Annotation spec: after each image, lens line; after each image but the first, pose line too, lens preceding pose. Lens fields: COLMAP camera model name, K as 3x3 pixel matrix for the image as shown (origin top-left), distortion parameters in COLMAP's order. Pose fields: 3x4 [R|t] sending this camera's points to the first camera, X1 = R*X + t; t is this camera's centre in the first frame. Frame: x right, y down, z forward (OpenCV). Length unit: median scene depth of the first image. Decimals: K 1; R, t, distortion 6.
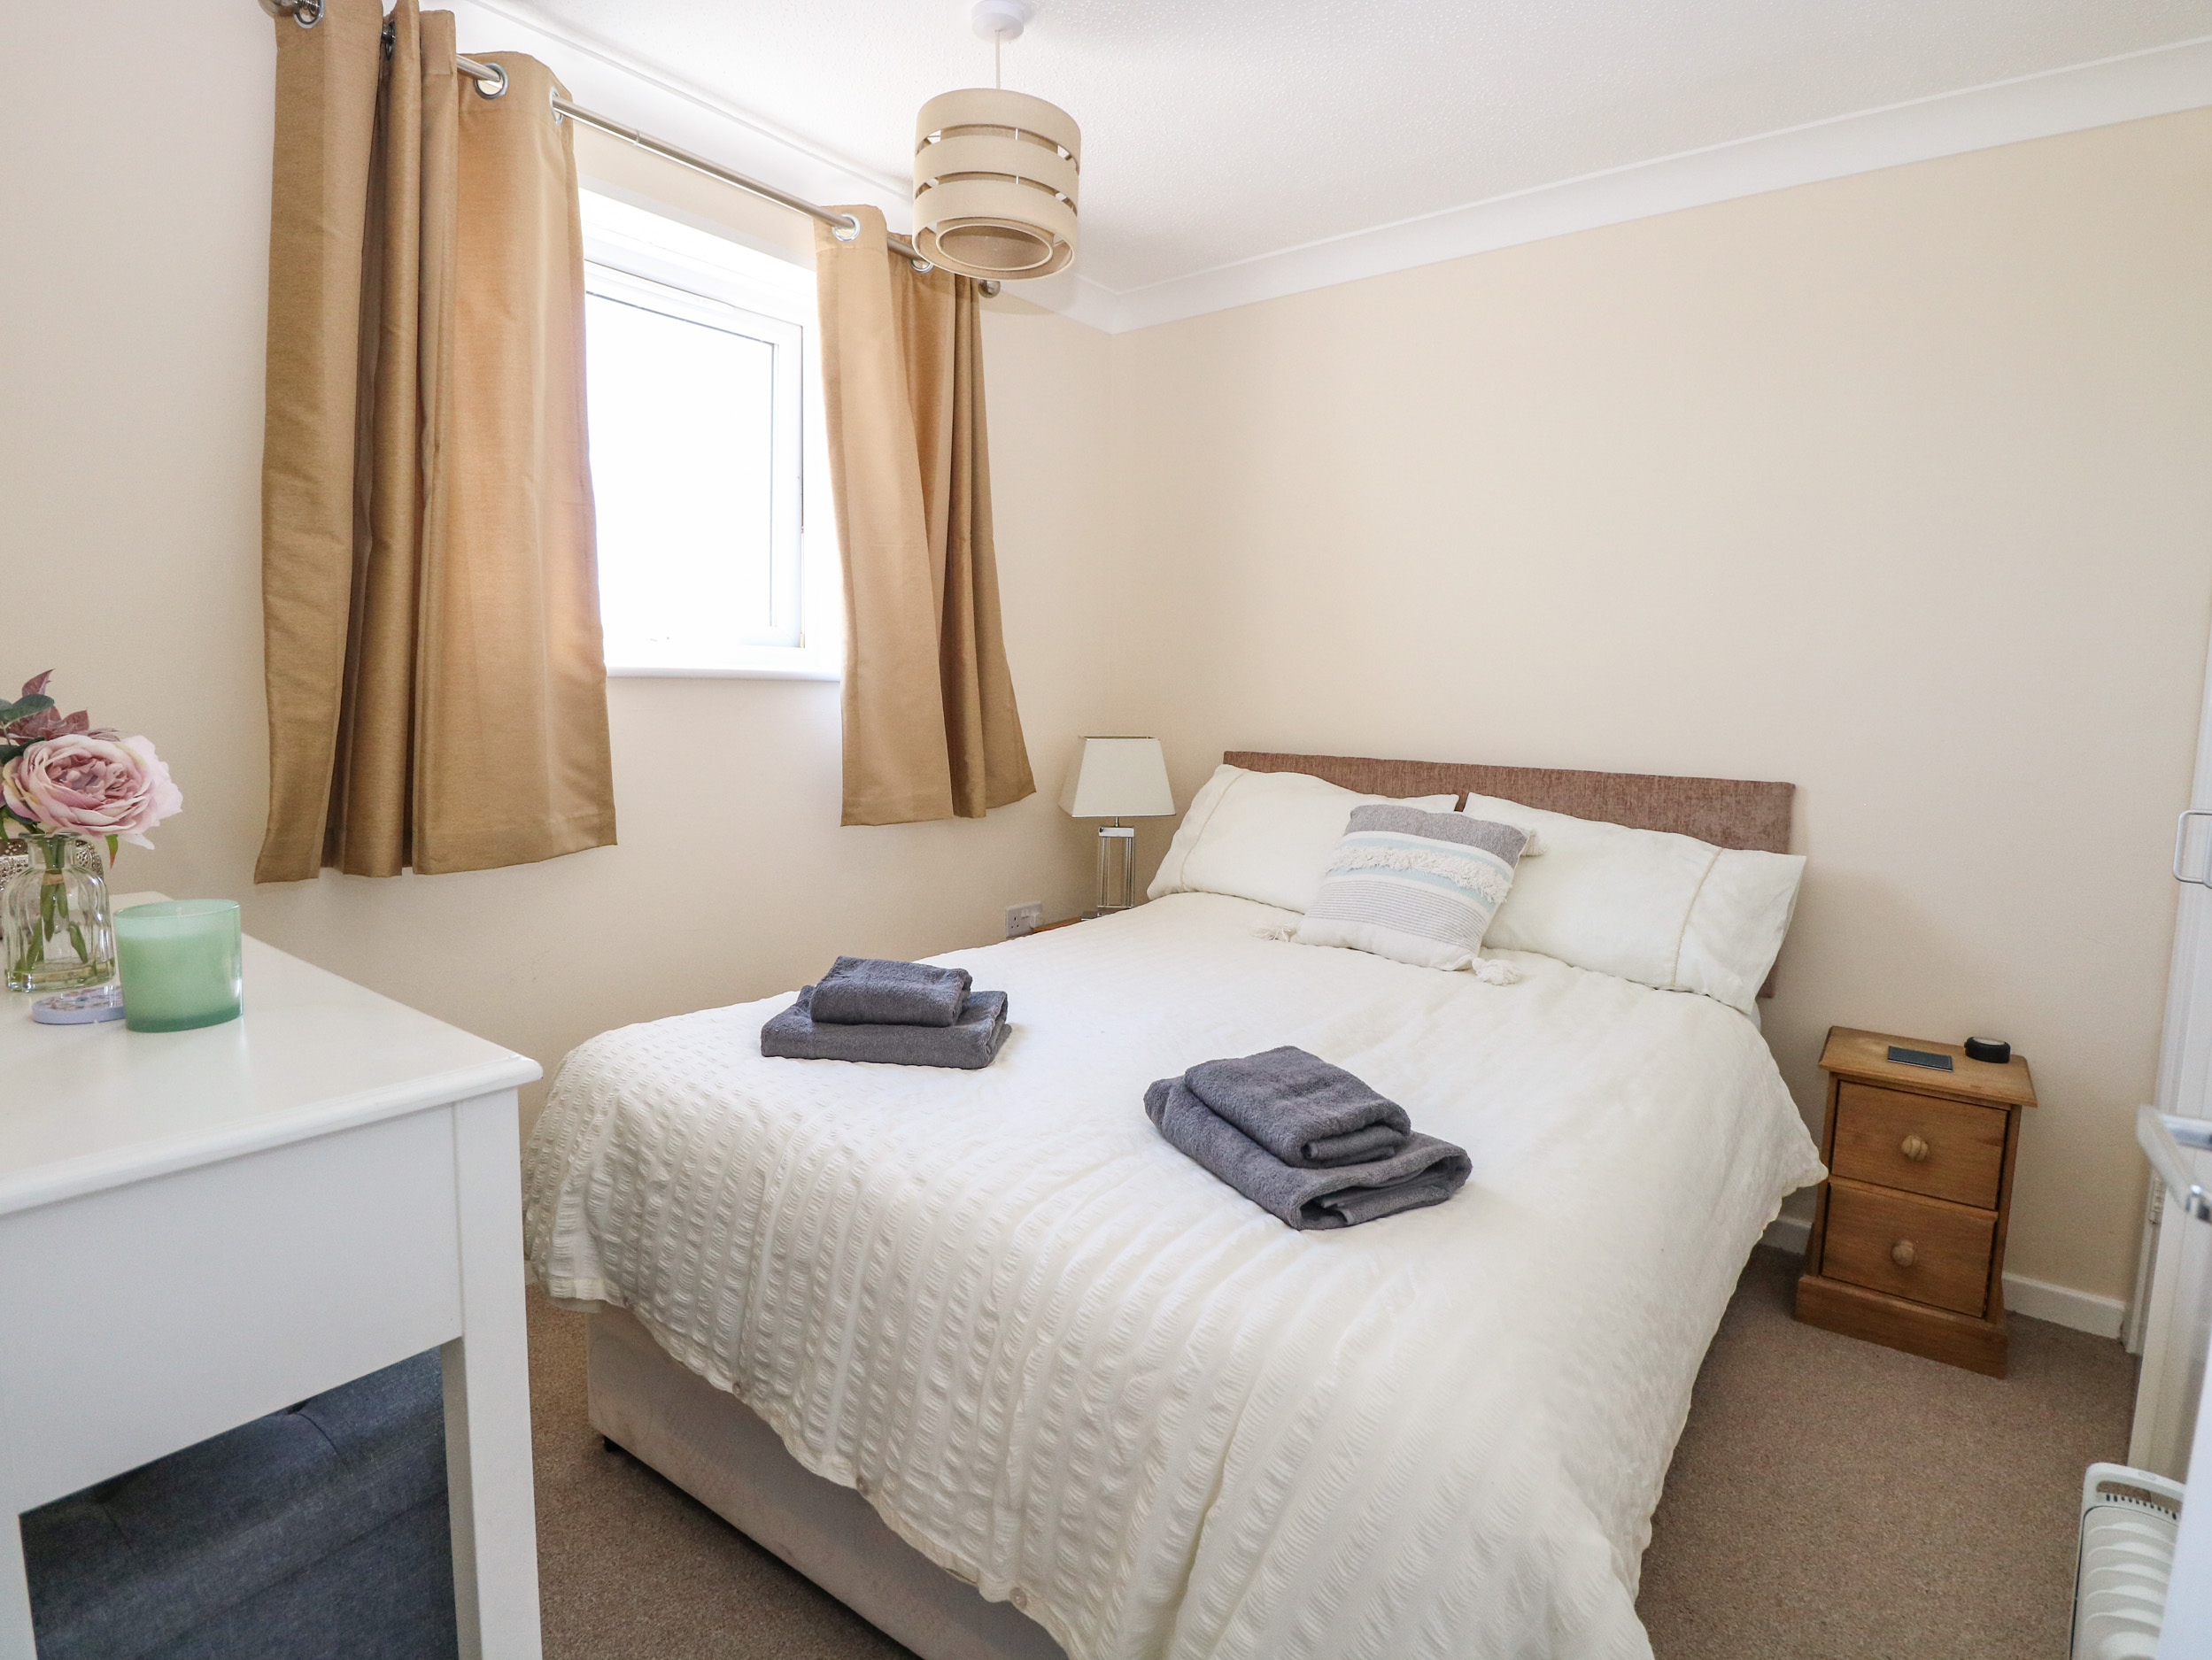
lens RADIAL K [[1162.1, 0, 1110.2], [0, 1162.1, 816.2], [0, 0, 1]] dist [0.005209, -0.018007]
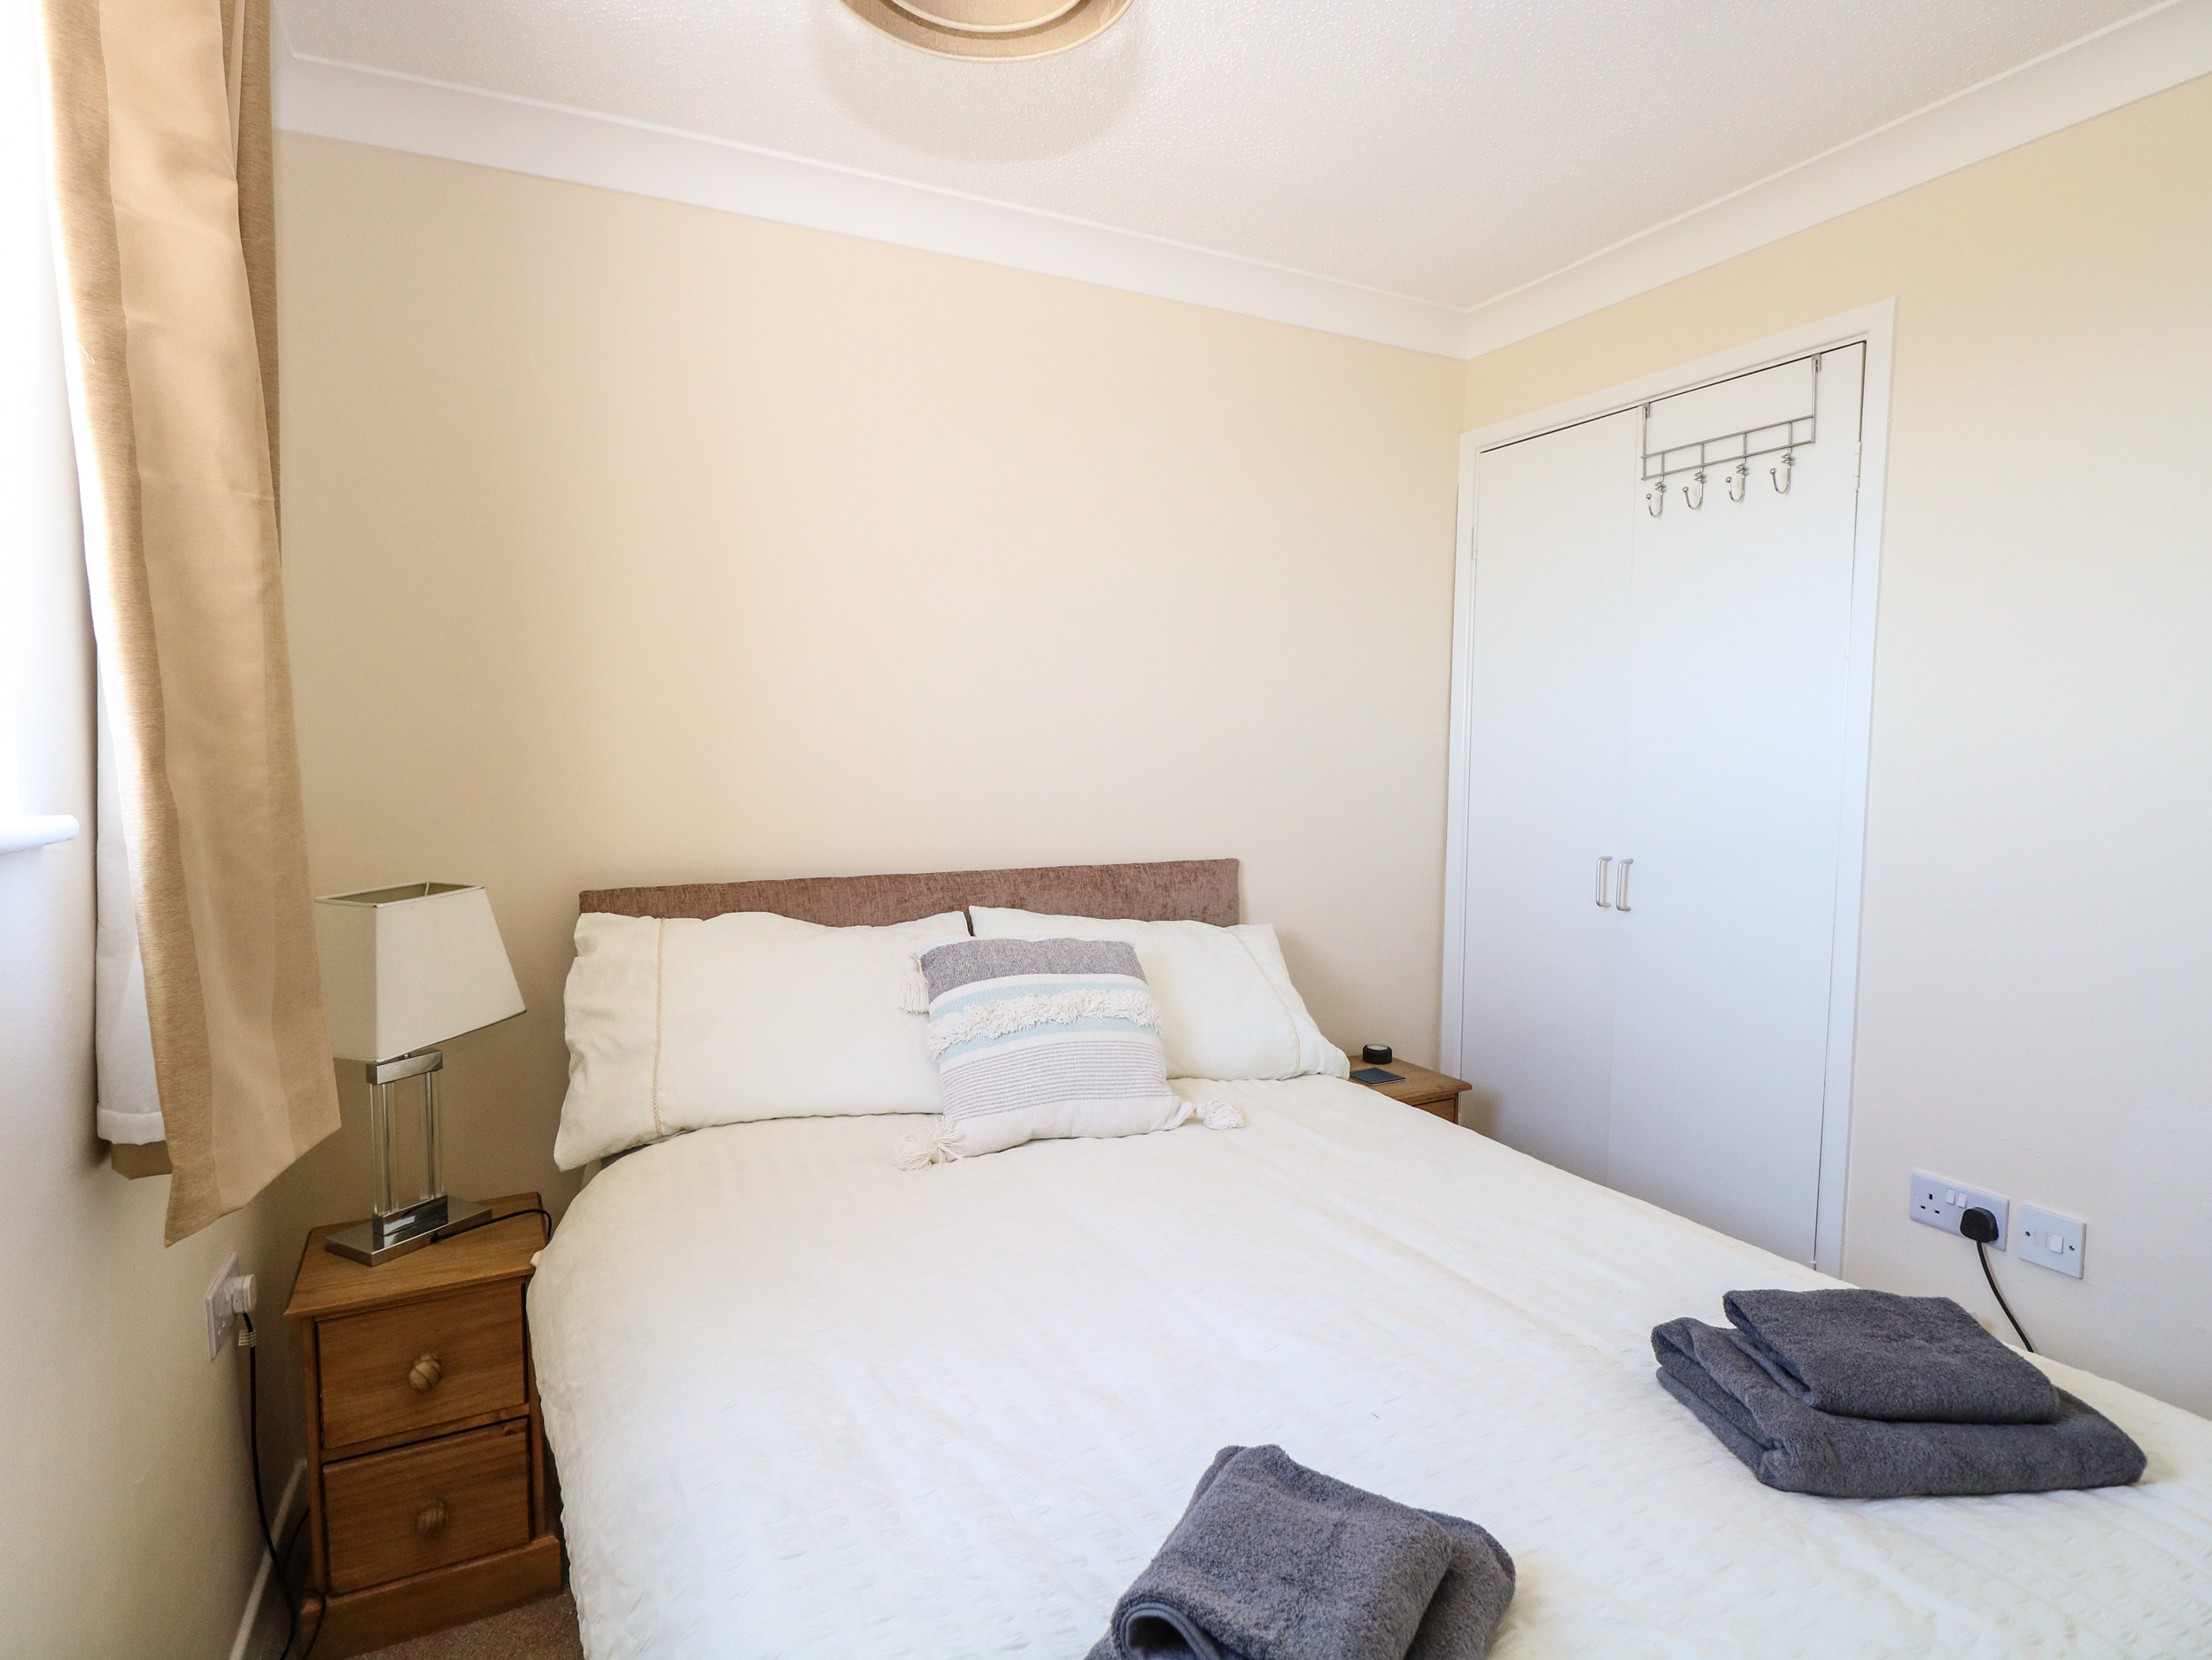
lens RADIAL K [[1162.1, 0, 1110.2], [0, 1162.1, 816.2], [0, 0, 1]] dist [0.005209, -0.018007]
pose [[0.433775, -0.074229, 0.897958, -0.422065], [0.104680, 0.994004, 0.031601, -0.110854], [-0.894920, 0.080290, 0.438944, 0.616746]]
